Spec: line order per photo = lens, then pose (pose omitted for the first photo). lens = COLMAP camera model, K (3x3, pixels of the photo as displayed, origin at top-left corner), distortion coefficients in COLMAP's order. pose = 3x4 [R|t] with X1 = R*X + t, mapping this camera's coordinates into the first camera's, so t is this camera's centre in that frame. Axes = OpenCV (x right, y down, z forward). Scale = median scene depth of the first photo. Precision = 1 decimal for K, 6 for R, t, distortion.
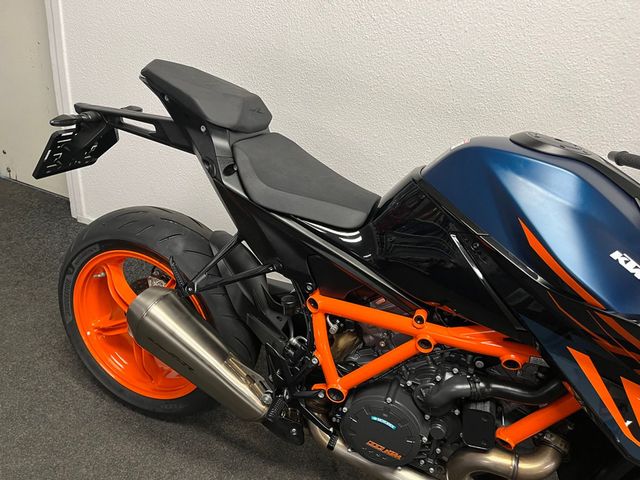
lens RADIAL K [[474.7, 0, 320.0], [0, 474.7, 240.0], [0, 0, 1]] dist [0.083732, -0.096344]
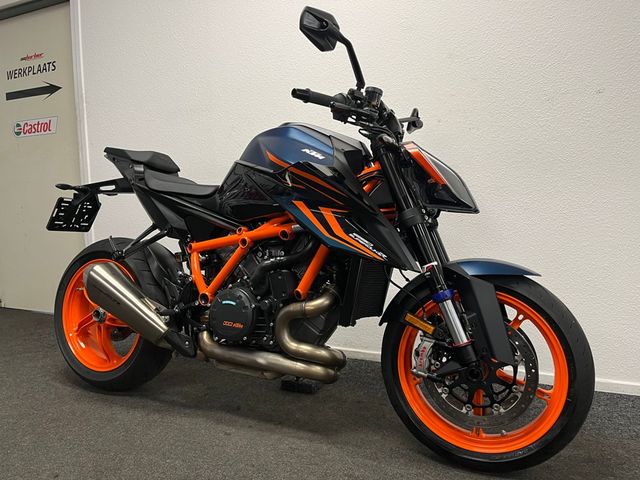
lens RADIAL K [[474.7, 0, 320.0], [0, 474.7, 240.0], [0, 0, 1]] dist [0.083732, -0.096344]
pose [[0.984169, -0.155971, -0.084175, 0.547137], [0.103316, 0.890765, -0.442565, 0.855550], [0.144008, 0.426862, 0.892777, -0.393536]]
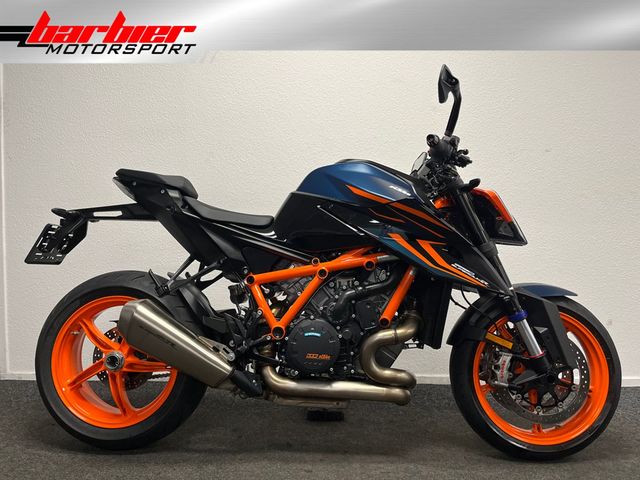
lens RADIAL K [[474.7, 0, 320.0], [0, 474.7, 240.0], [0, 0, 1]] dist [0.083732, -0.096344]
pose [[0.939179, -0.154853, 0.306534, -0.250904], [0.277852, 0.867213, -0.413207, 0.708600], [-0.201844, 0.473246, 0.857495, -0.431158]]
